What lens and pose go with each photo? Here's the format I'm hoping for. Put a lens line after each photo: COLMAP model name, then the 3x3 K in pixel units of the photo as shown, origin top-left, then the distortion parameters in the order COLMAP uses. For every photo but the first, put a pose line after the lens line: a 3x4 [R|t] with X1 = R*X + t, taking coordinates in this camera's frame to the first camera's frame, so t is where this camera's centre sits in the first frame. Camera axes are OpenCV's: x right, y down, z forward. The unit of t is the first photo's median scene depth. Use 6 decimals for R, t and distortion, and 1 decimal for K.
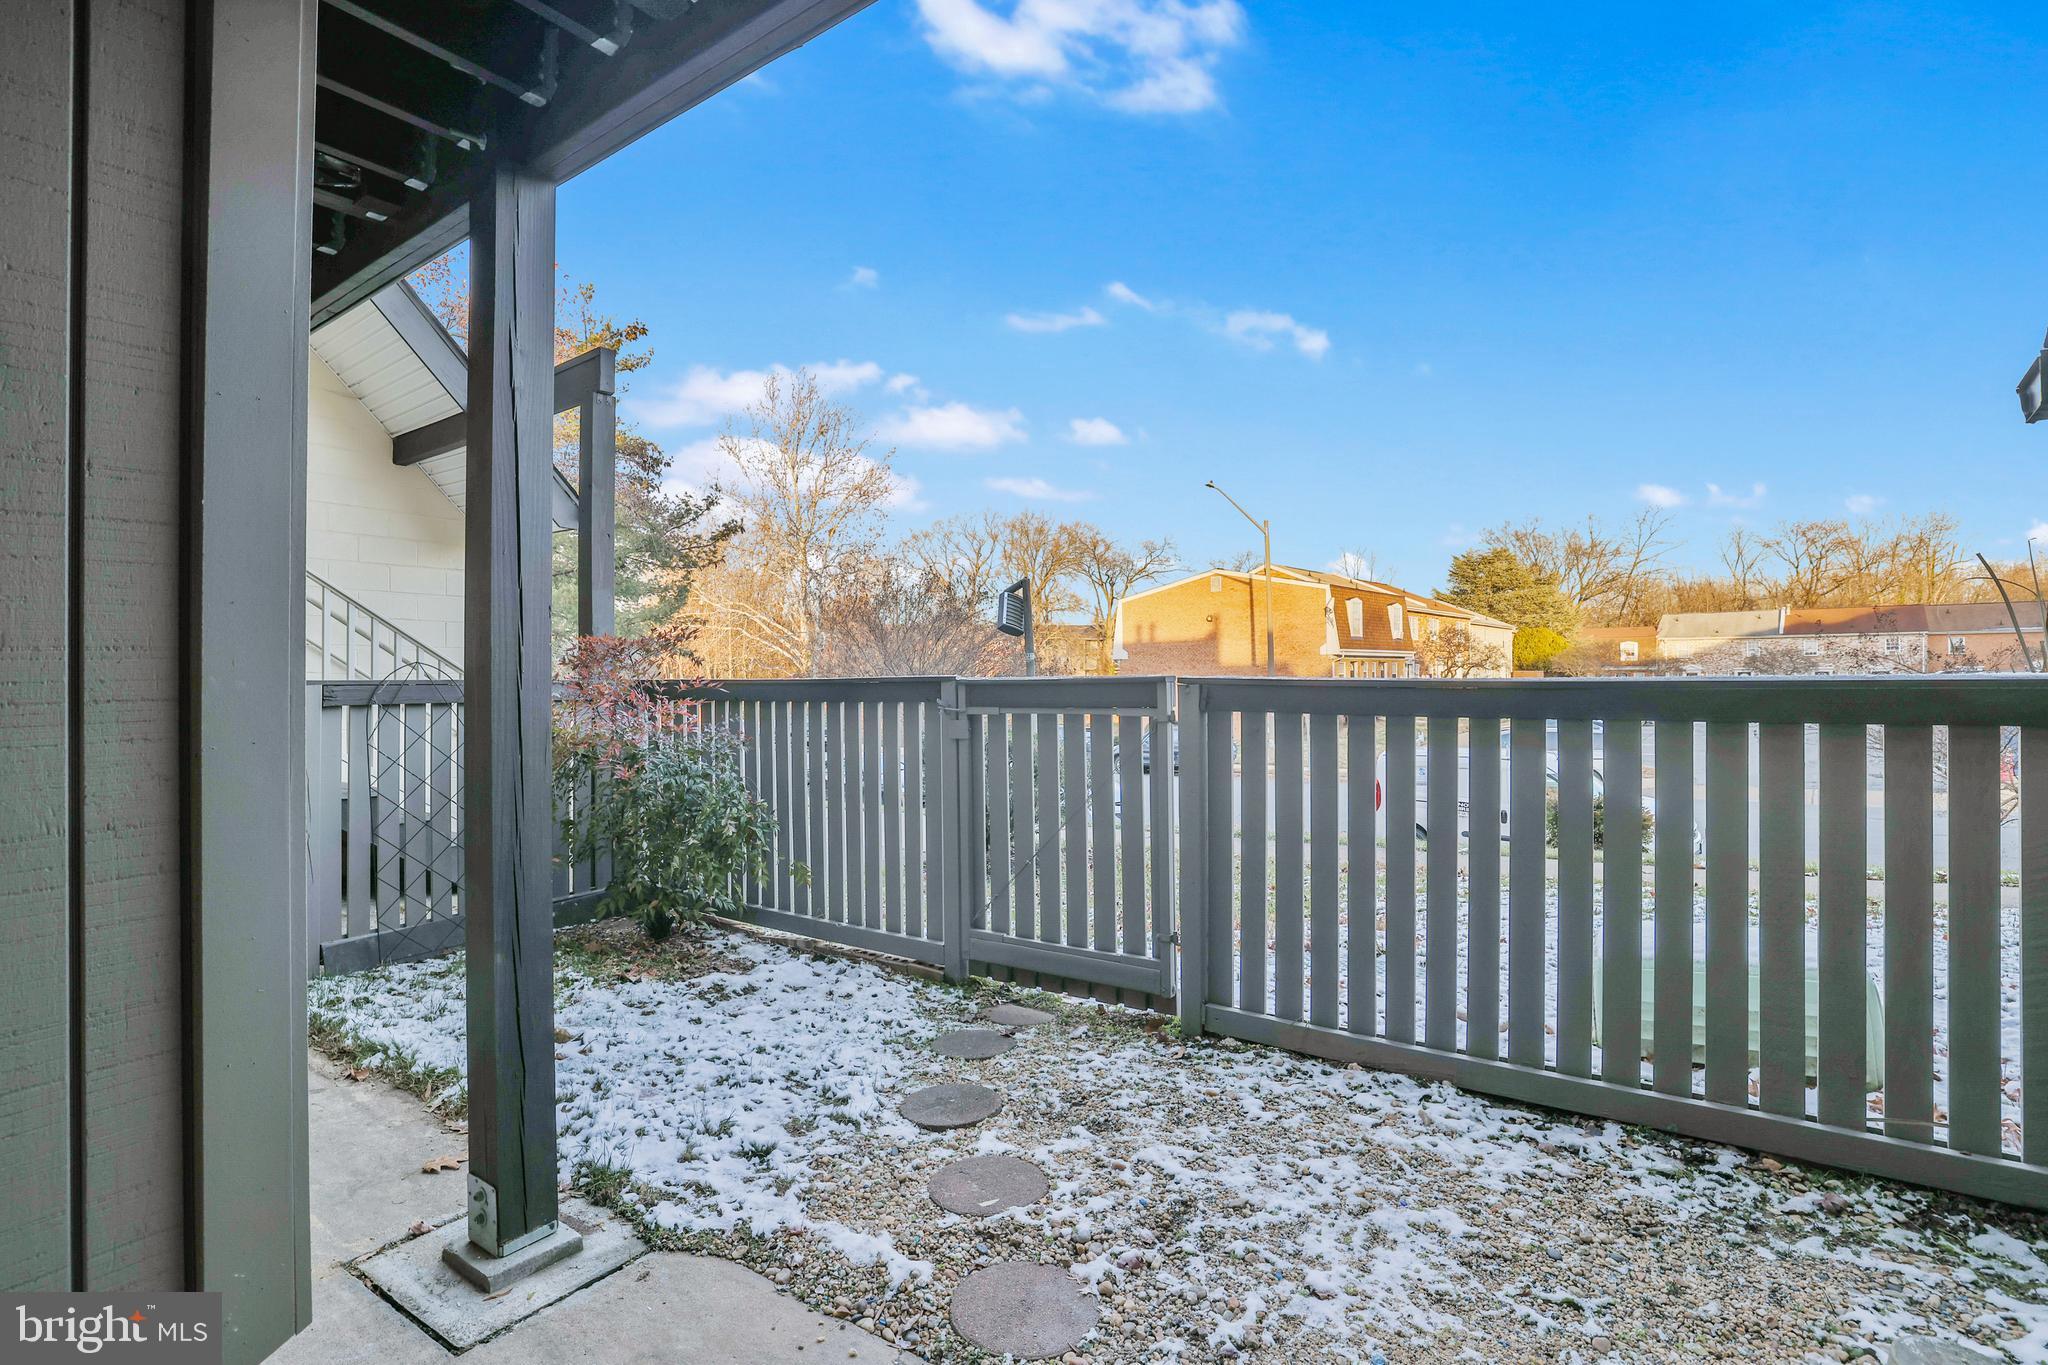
lens RADIAL K [[951.1, 0, 1019.1], [0, 951.1, 678.3], [0, 0, 1]] dist [-0.016452, 0.002618]
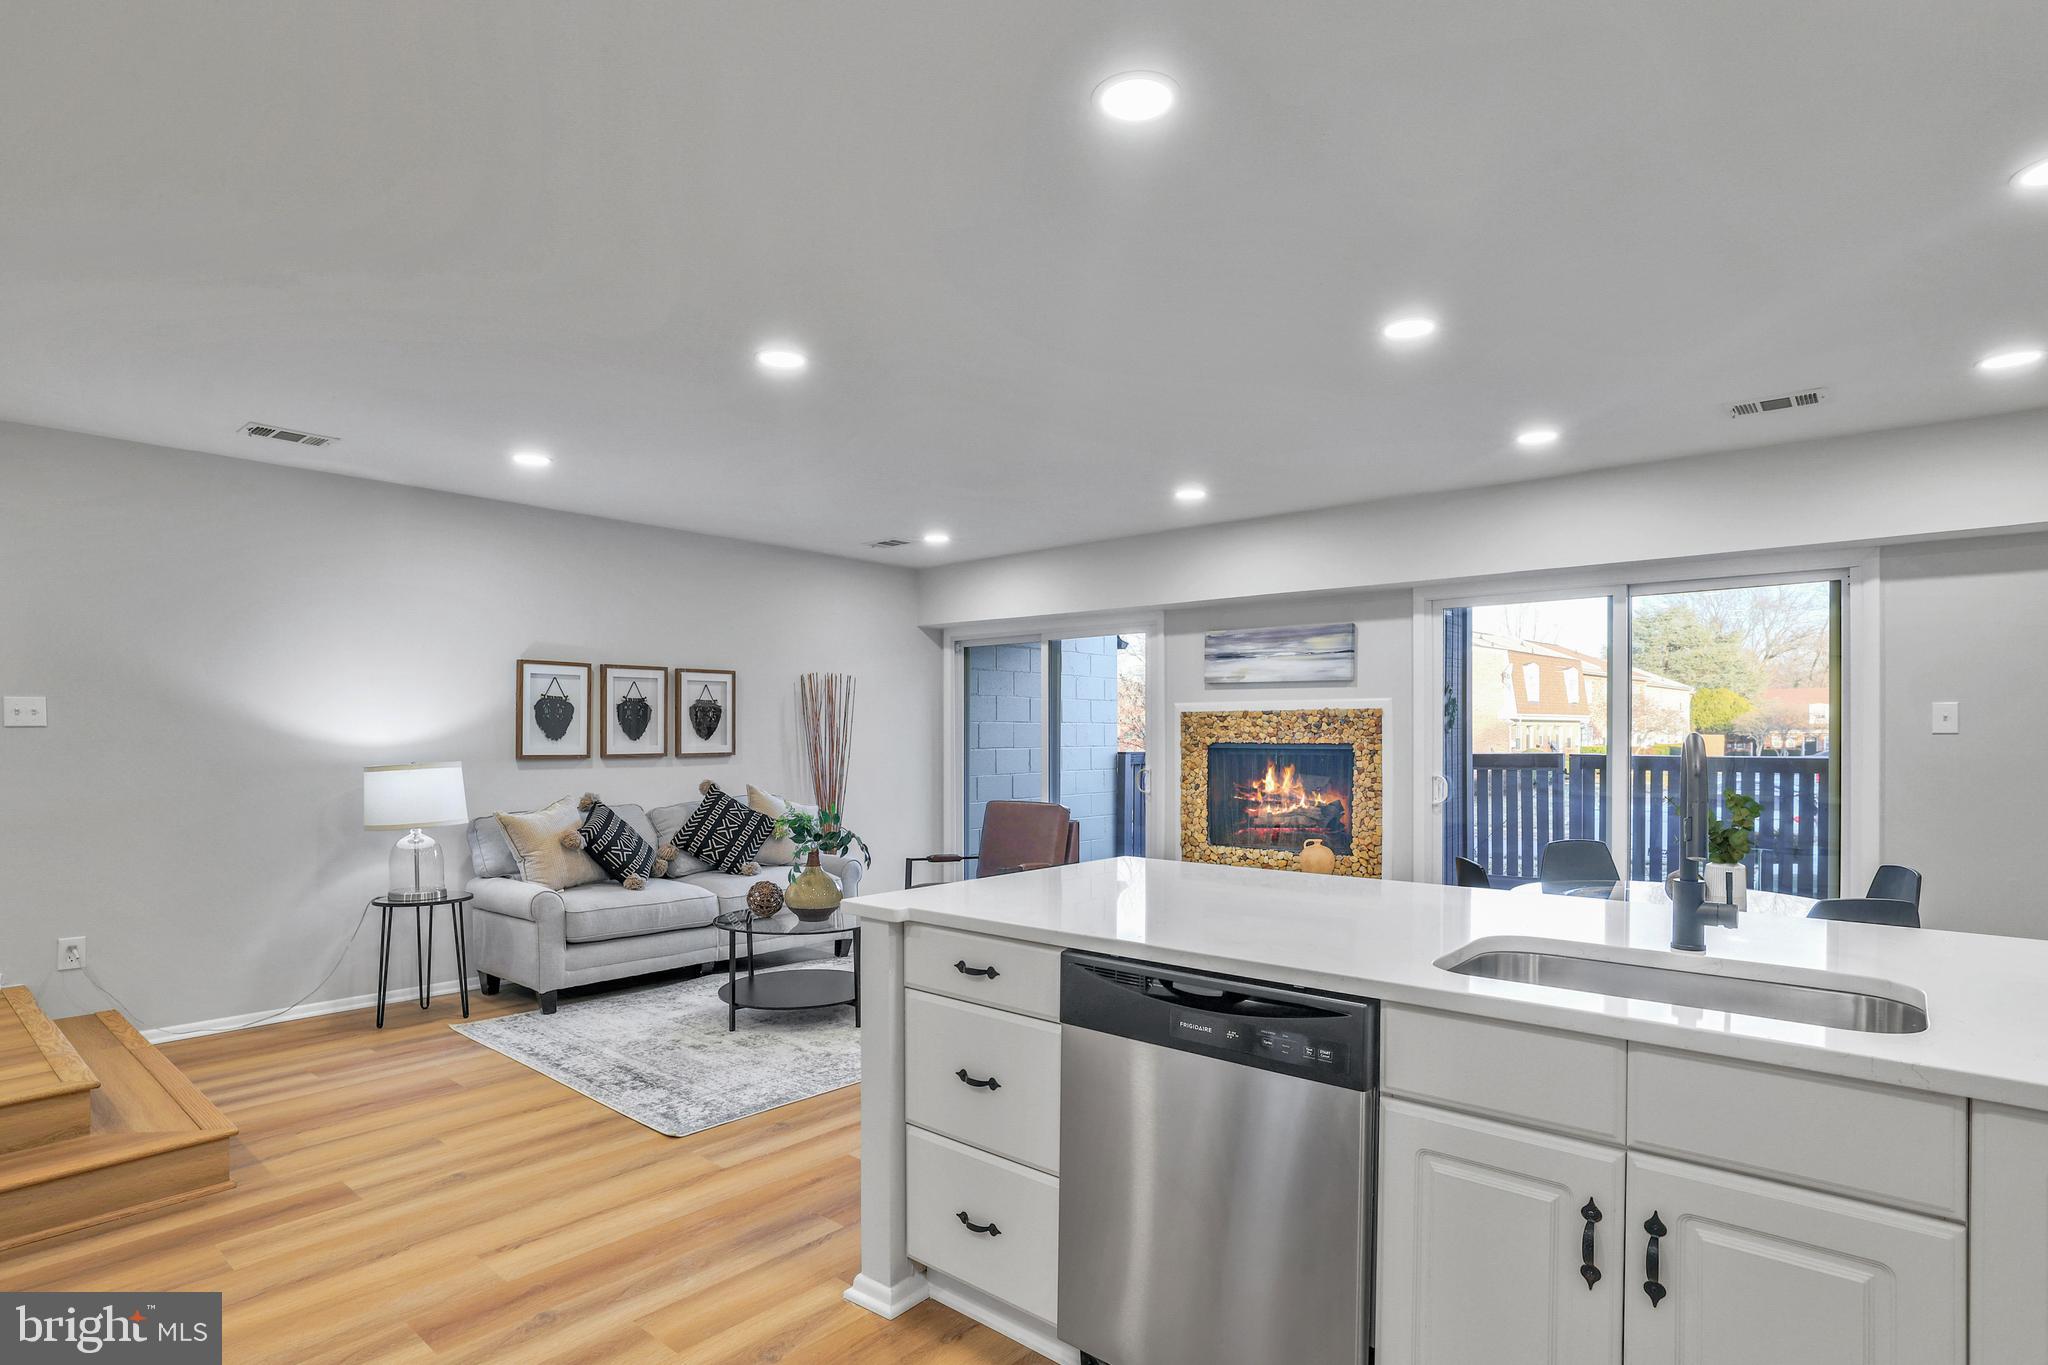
lens RADIAL K [[1041.6, 0, 1067.5], [0, 1041.6, 747.0], [0, 0, 1]] dist [0.005944, 0.001406]
pose [[0.998520, 0.008239, -0.053761, -0.088356], [-0.007632, 0.999905, 0.011496, -0.003963], [0.053850, -0.011069, 0.998488, -0.154283]]
